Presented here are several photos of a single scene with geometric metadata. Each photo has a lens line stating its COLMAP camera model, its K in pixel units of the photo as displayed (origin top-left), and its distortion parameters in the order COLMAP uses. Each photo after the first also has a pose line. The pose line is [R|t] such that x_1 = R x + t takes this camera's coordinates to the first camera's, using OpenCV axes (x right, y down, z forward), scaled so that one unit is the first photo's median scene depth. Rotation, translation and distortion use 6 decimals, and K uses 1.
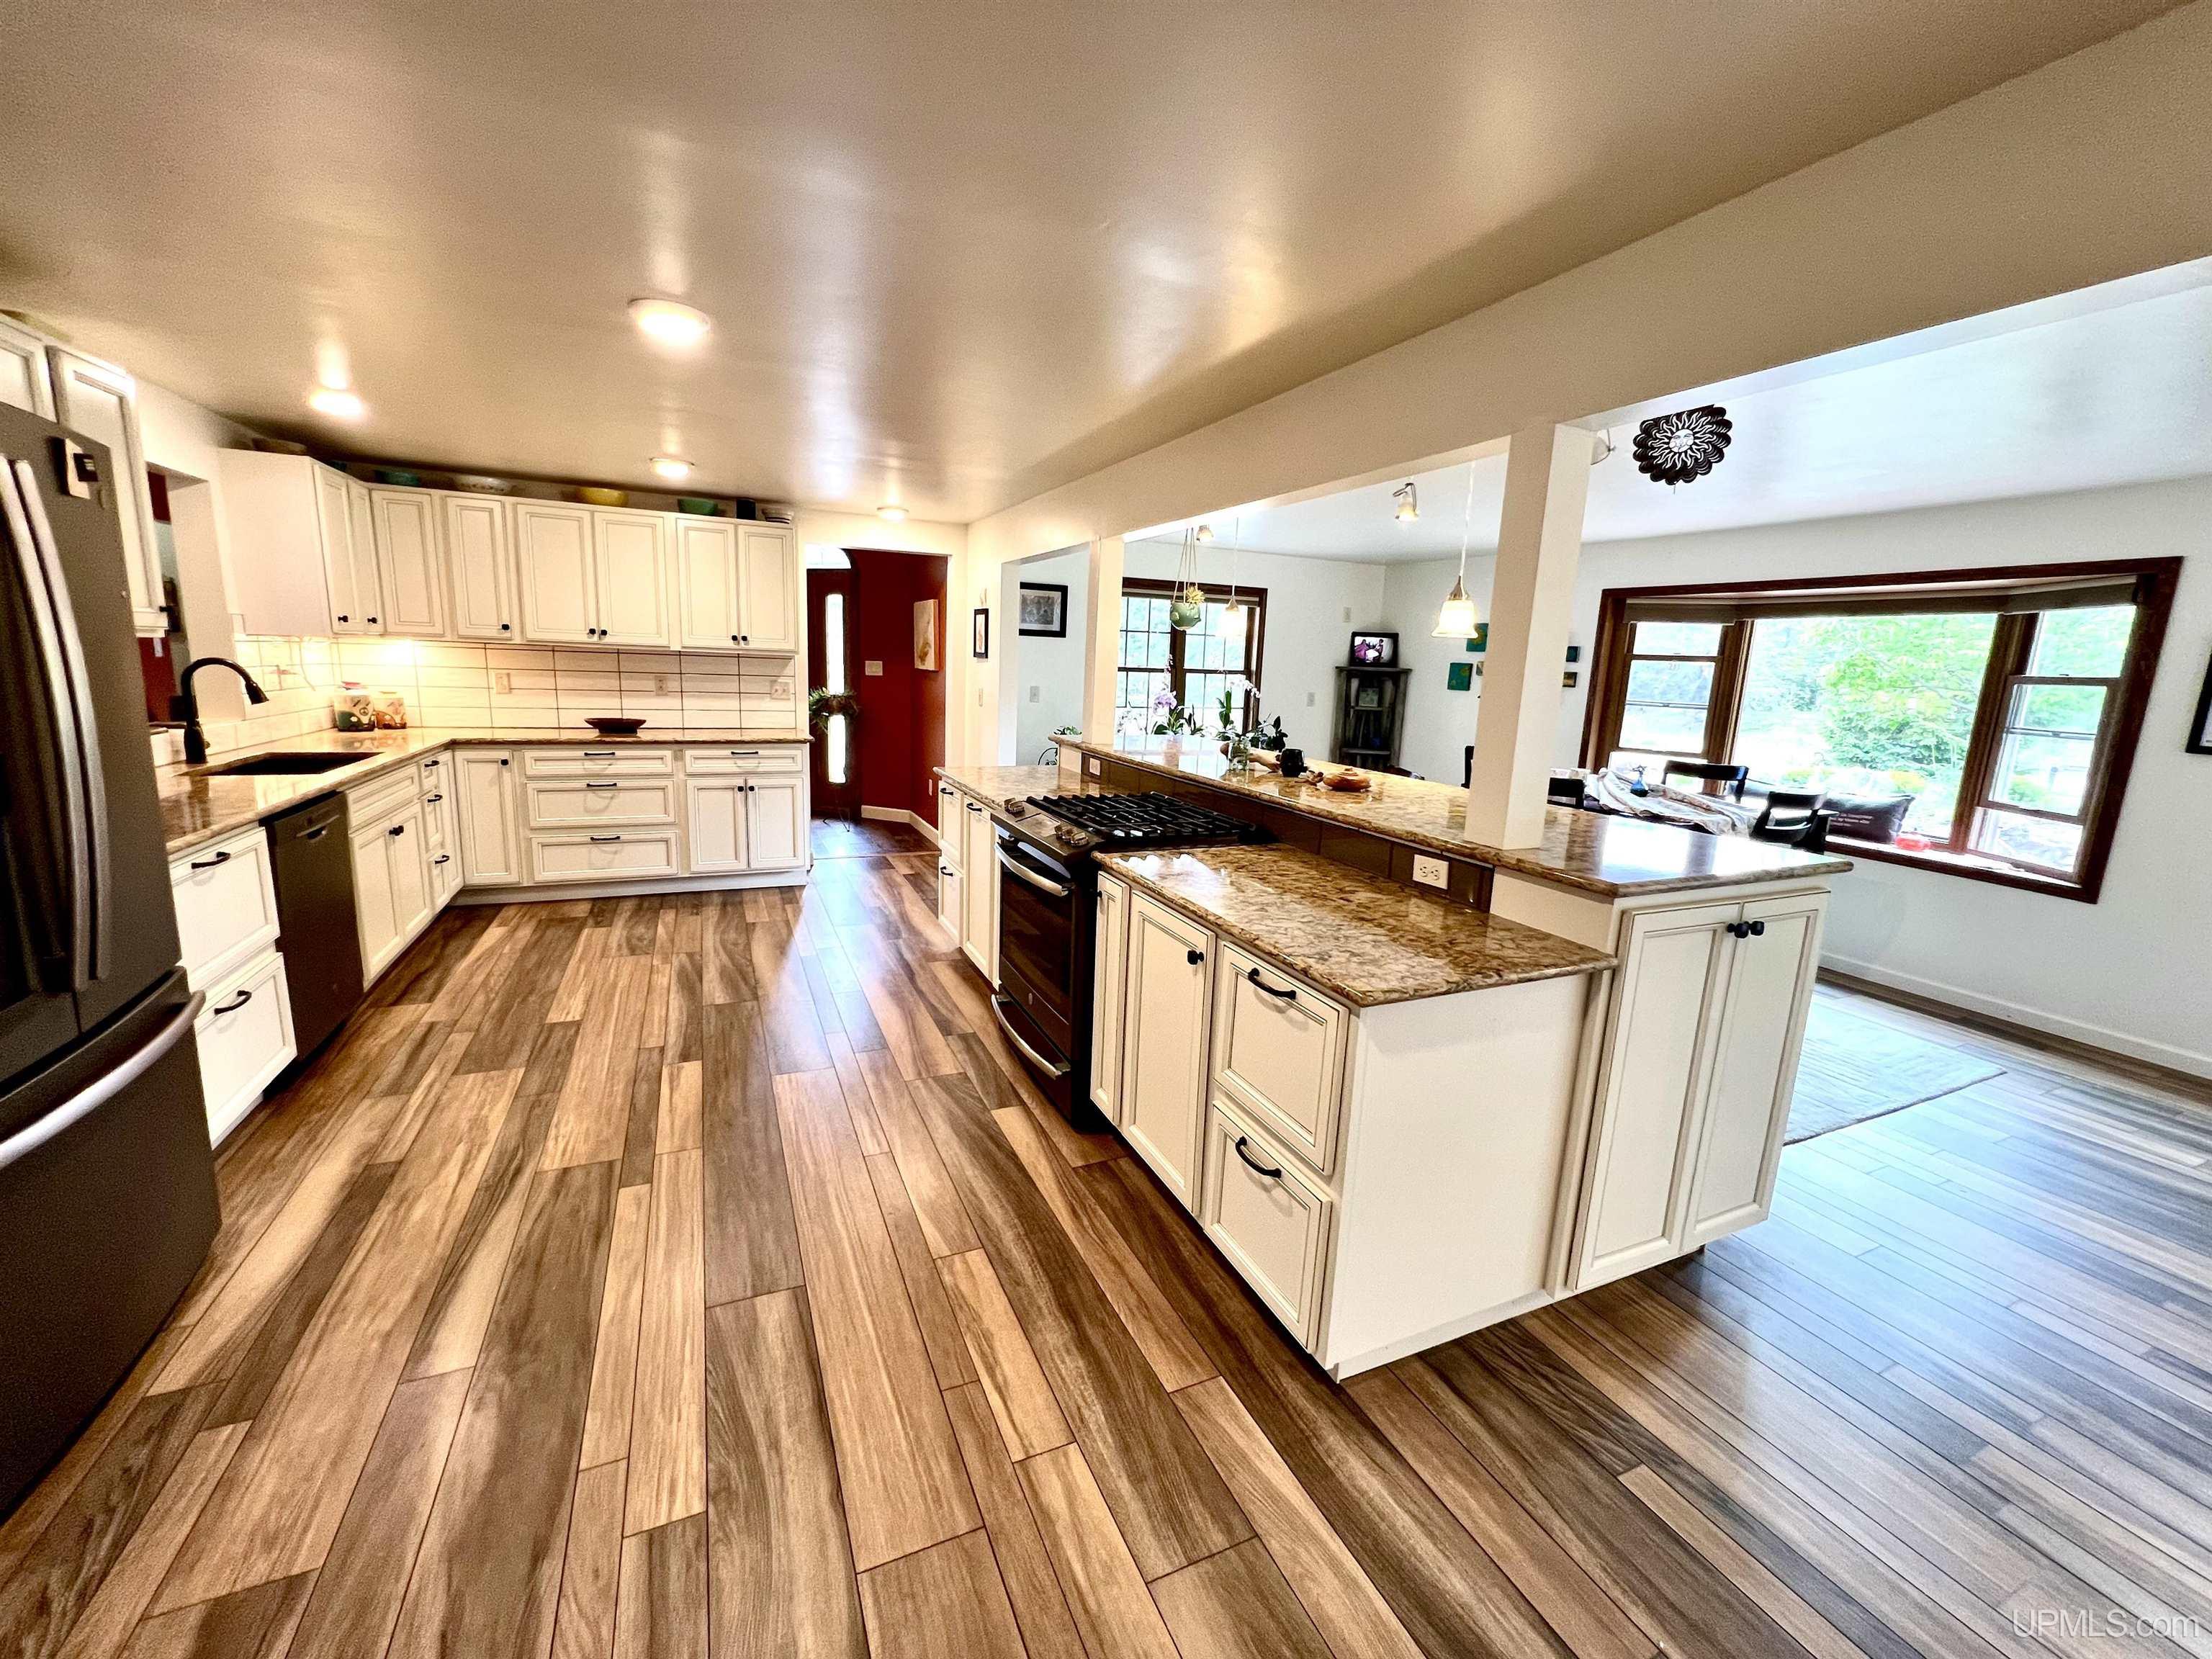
lens RADIAL K [[893.0, 0, 1105.5], [0, 893.0, 824.1], [0, 0, 1]] dist [0.001928, 0.000033]
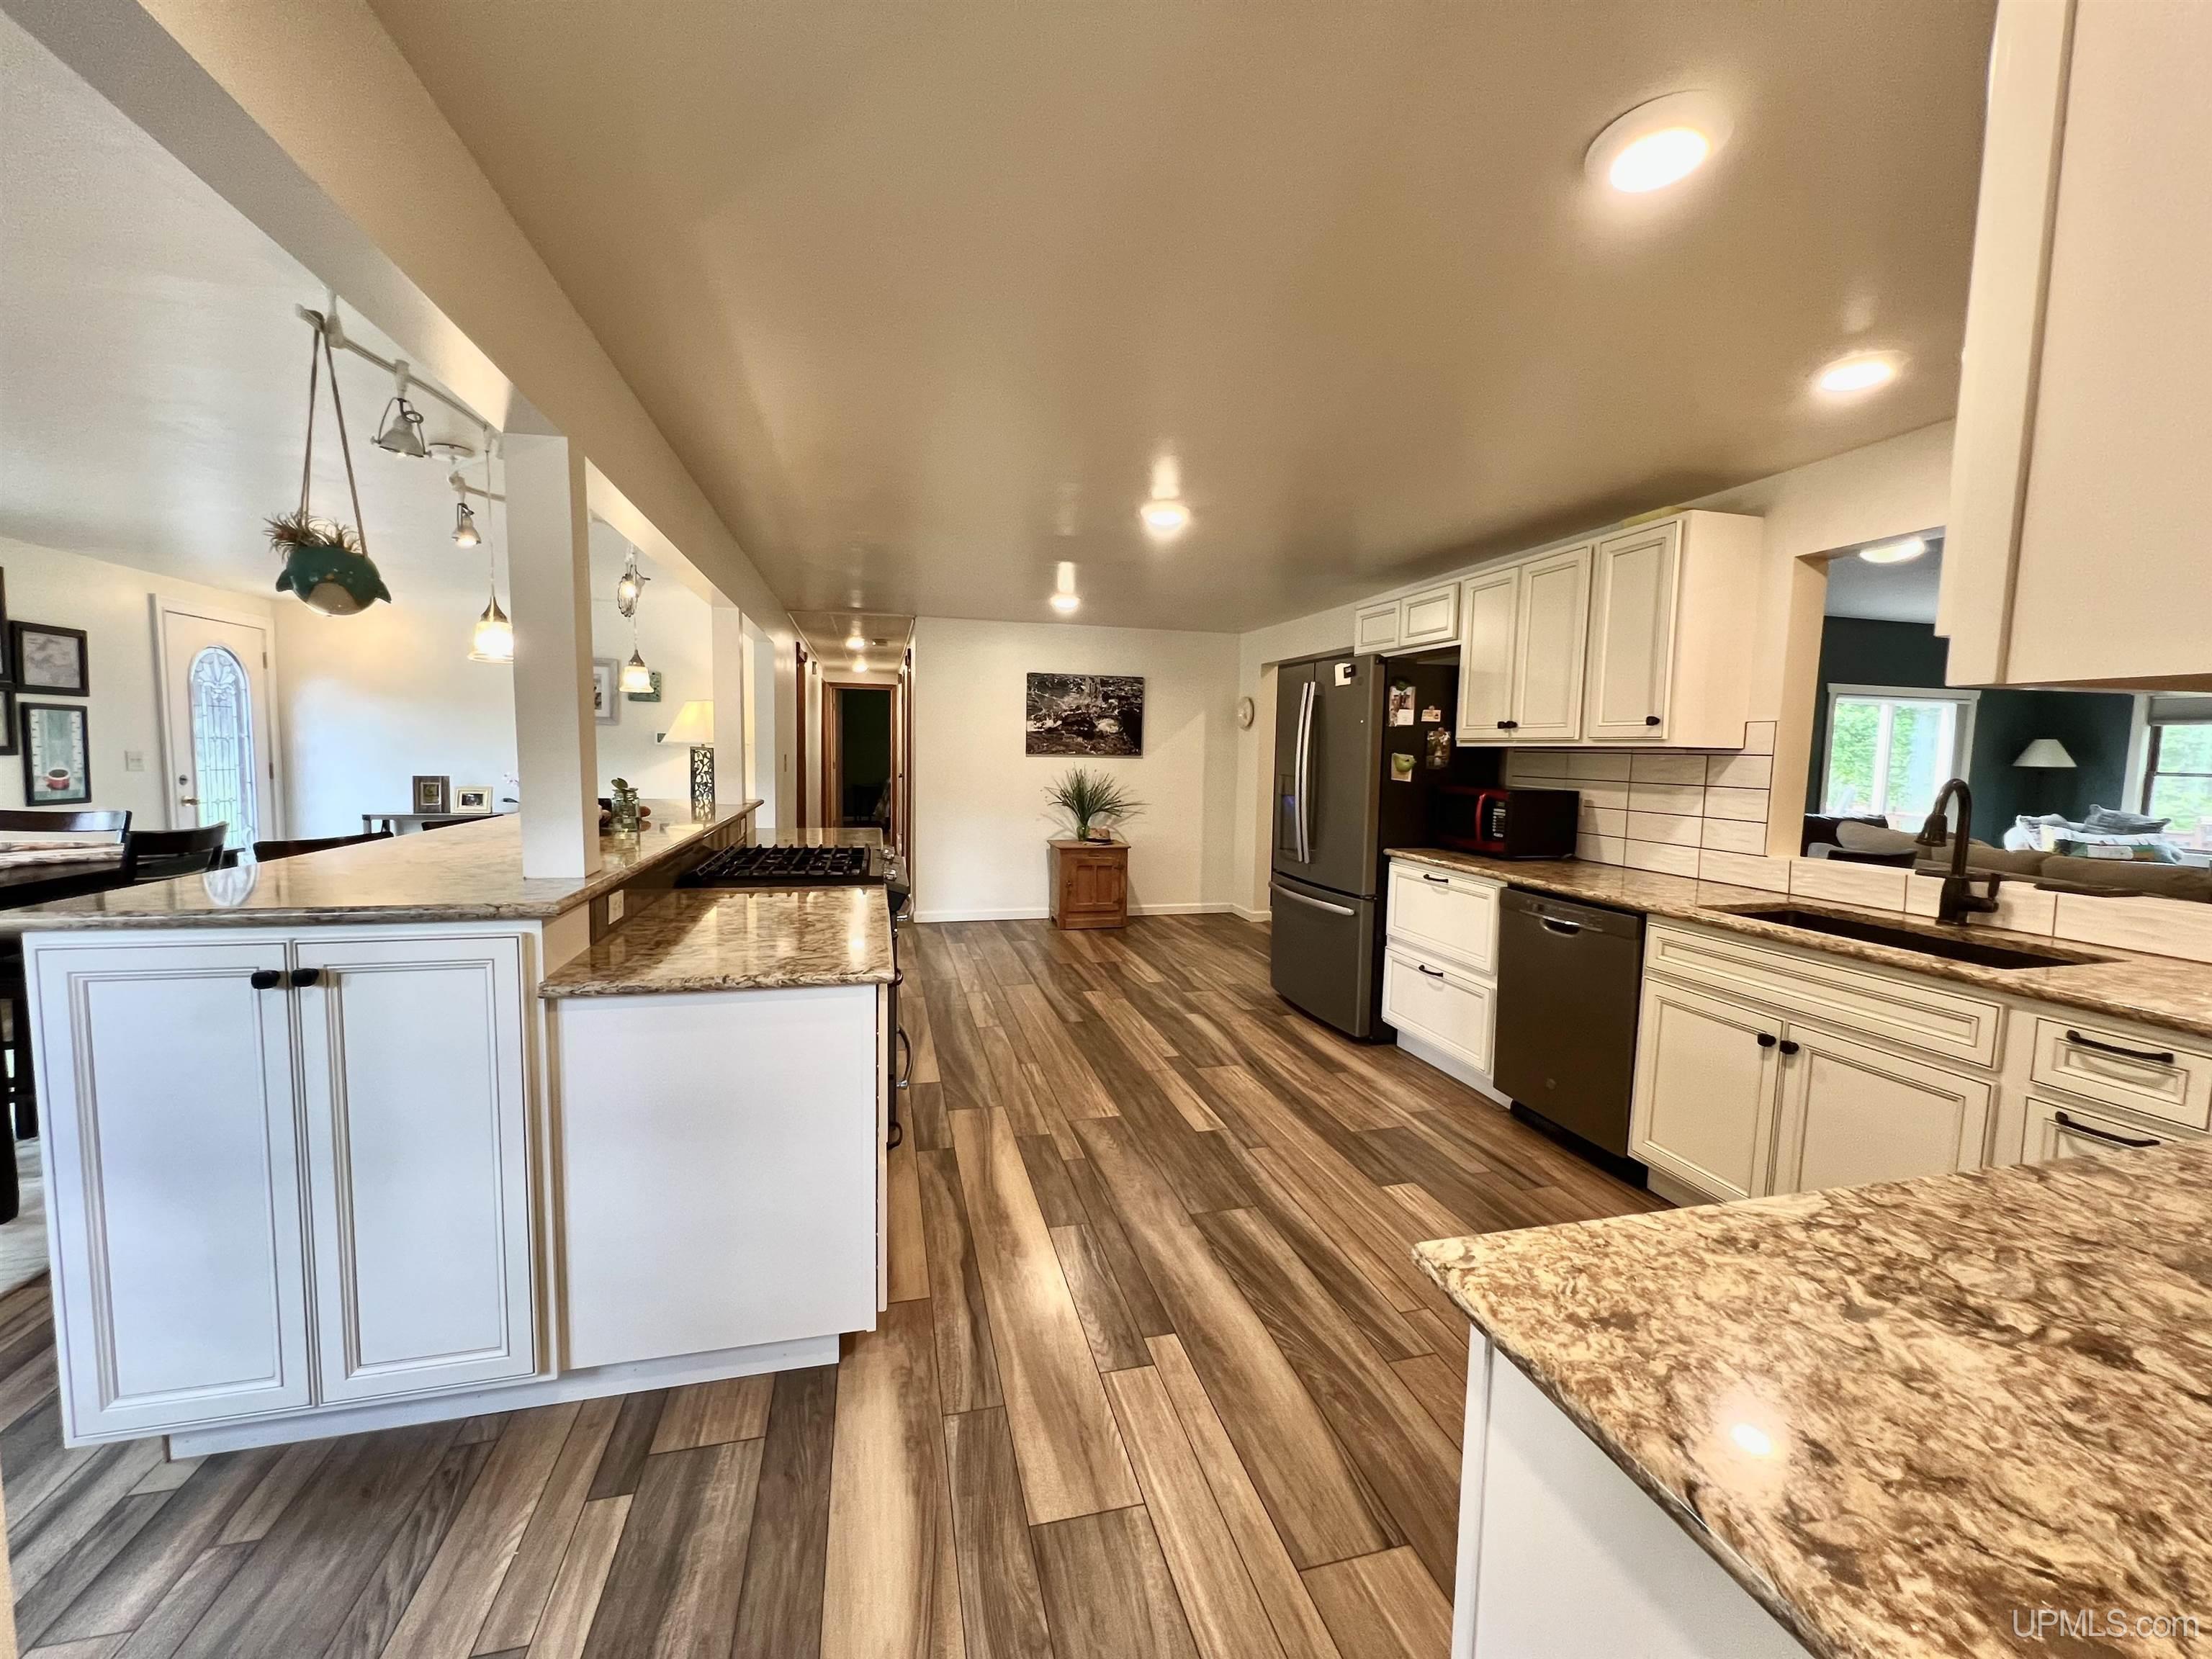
lens RADIAL K [[893.0, 0, 1105.7], [0, 893.0, 832.0], [0, 0, 1]] dist [0.001928, 0.000033]
pose [[-0.984495, -0.071532, 0.160165, -0.562494], [-0.024501, 0.960200, 0.278238, -0.390045], [-0.173693, 0.269999, -0.947064, 2.167287]]
